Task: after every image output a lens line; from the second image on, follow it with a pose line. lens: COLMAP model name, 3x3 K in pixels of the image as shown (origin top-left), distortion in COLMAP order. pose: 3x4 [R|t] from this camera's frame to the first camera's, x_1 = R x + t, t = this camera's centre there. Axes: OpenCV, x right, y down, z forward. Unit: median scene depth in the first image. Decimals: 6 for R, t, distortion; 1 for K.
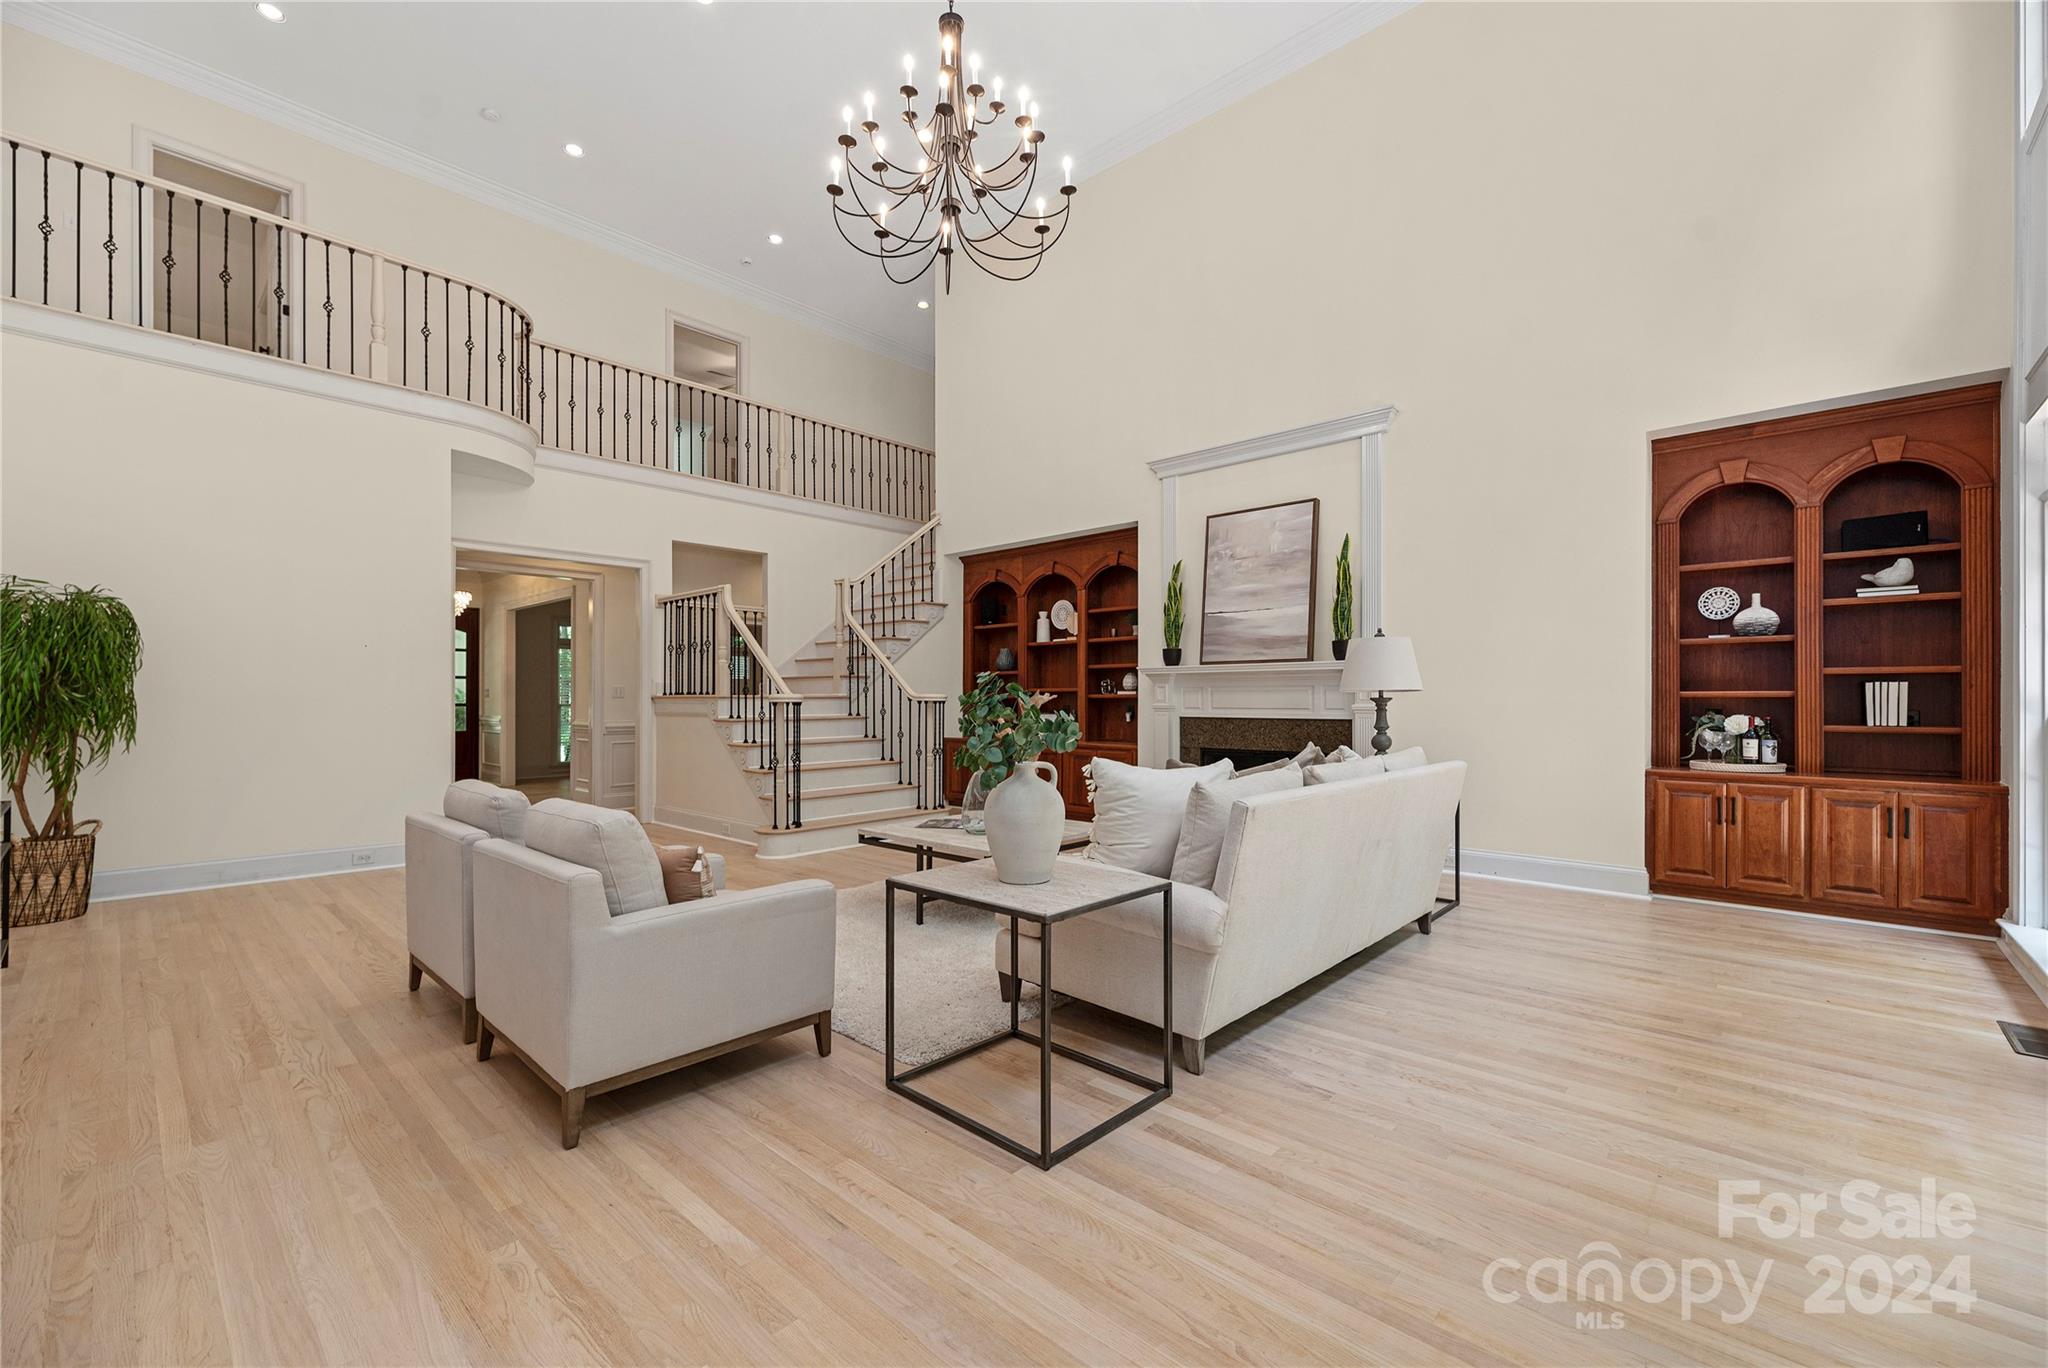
lens RADIAL K [[845.3, 0, 1018.5], [0, 845.3, 693.3], [0, 0, 1]] dist [-0.000727, 0.000074]
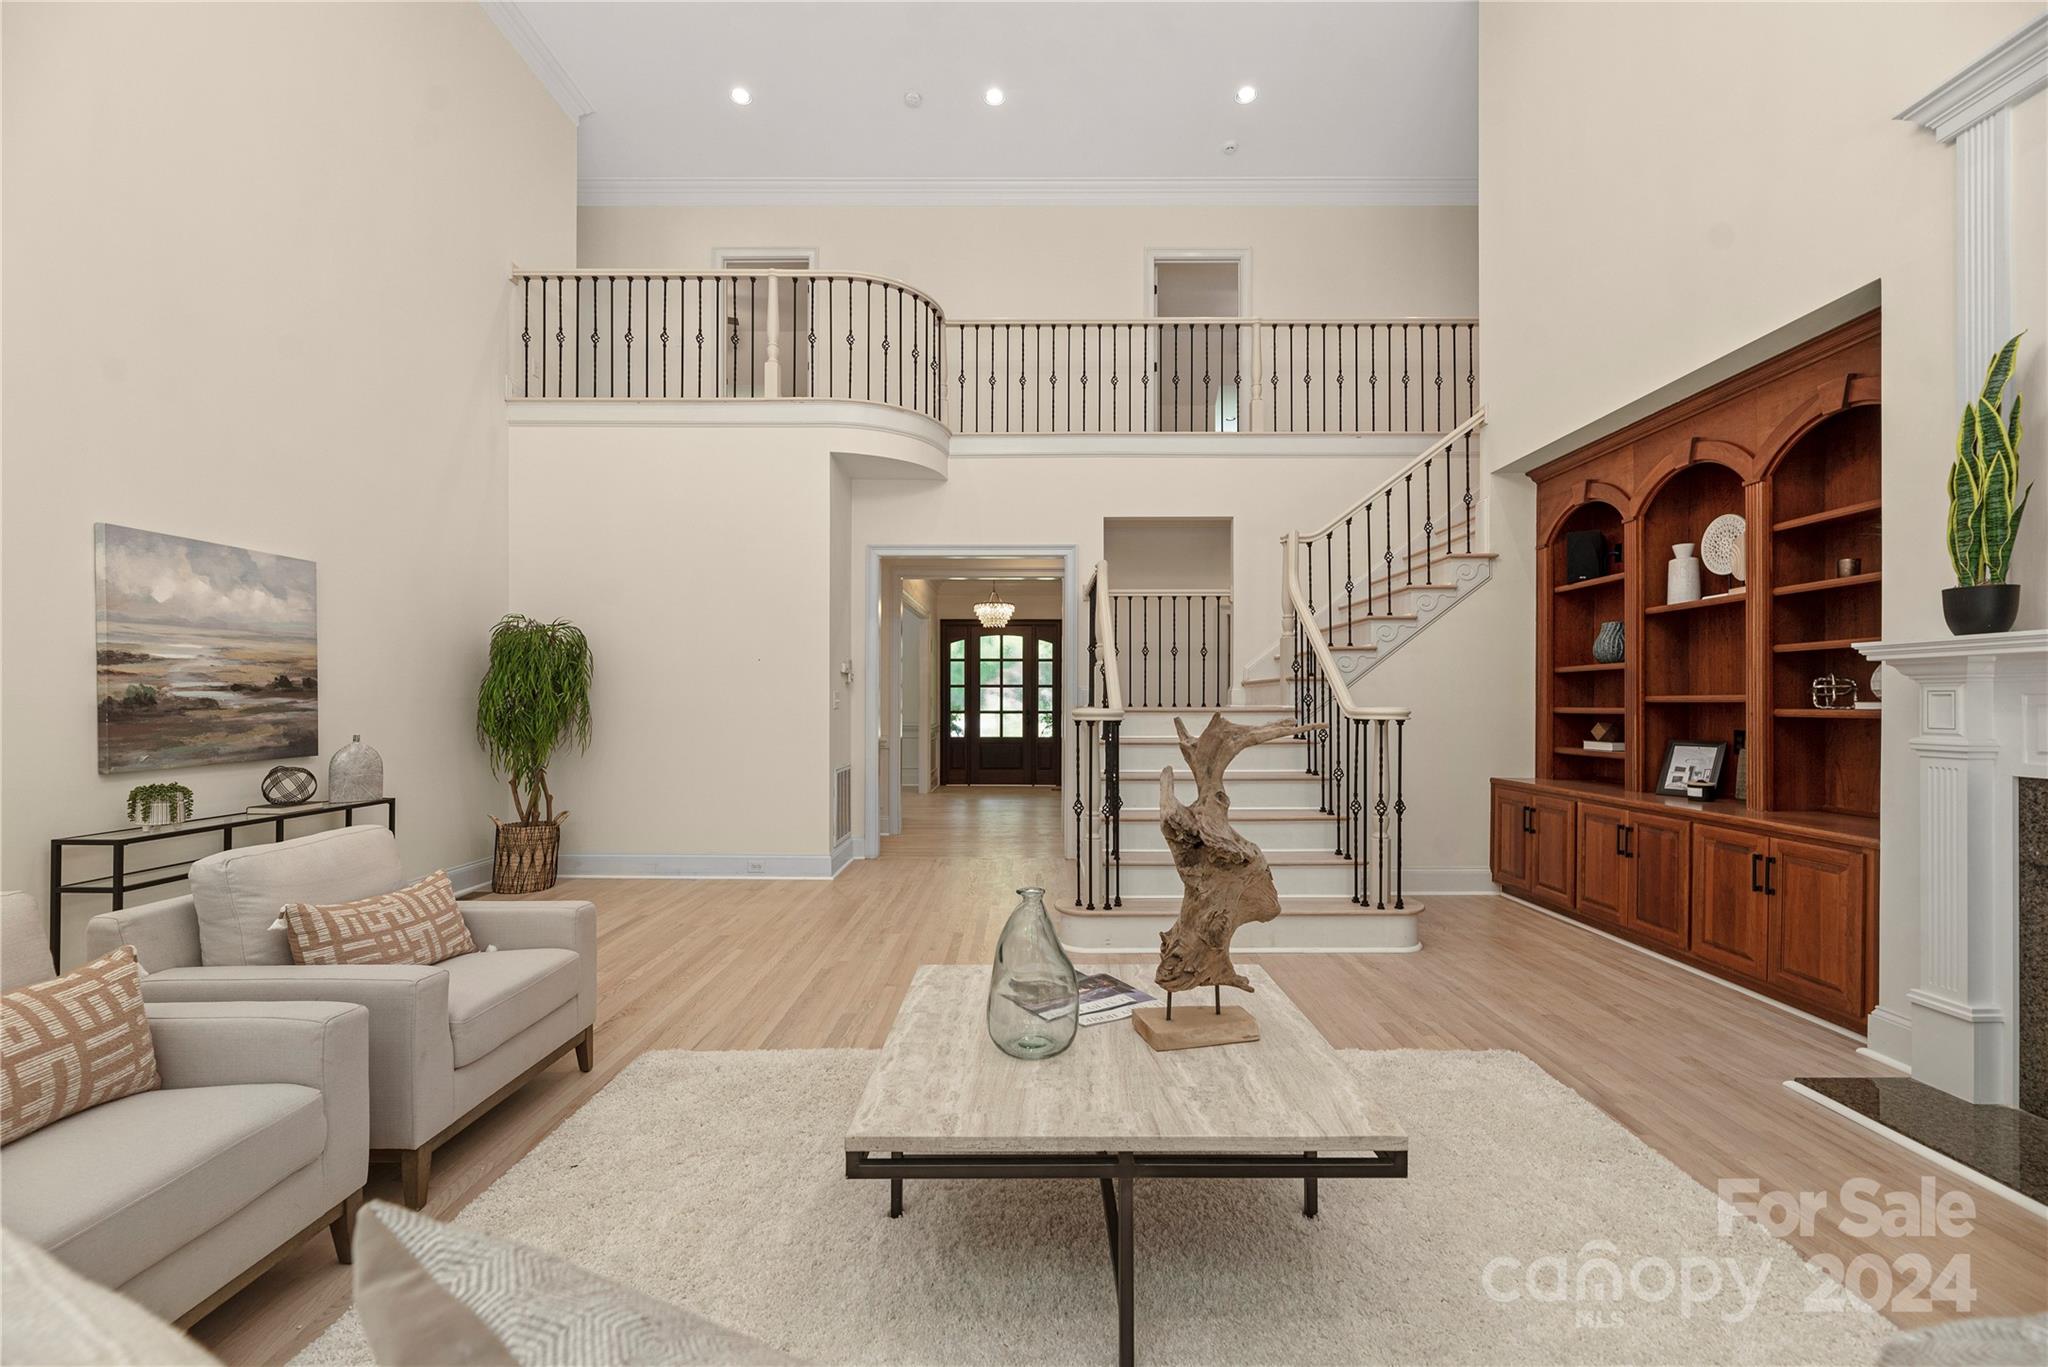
lens RADIAL K [[845.3, 0, 1028.6], [0, 845.3, 693.8], [0, 0, 1]] dist [-0.000727, 0.000074]
pose [[0.674019, -0.006576, -0.738685, 0.148130], [0.004412, 0.999978, -0.004876, -0.006208], [0.738701, 0.000027, 0.674033, 0.390813]]
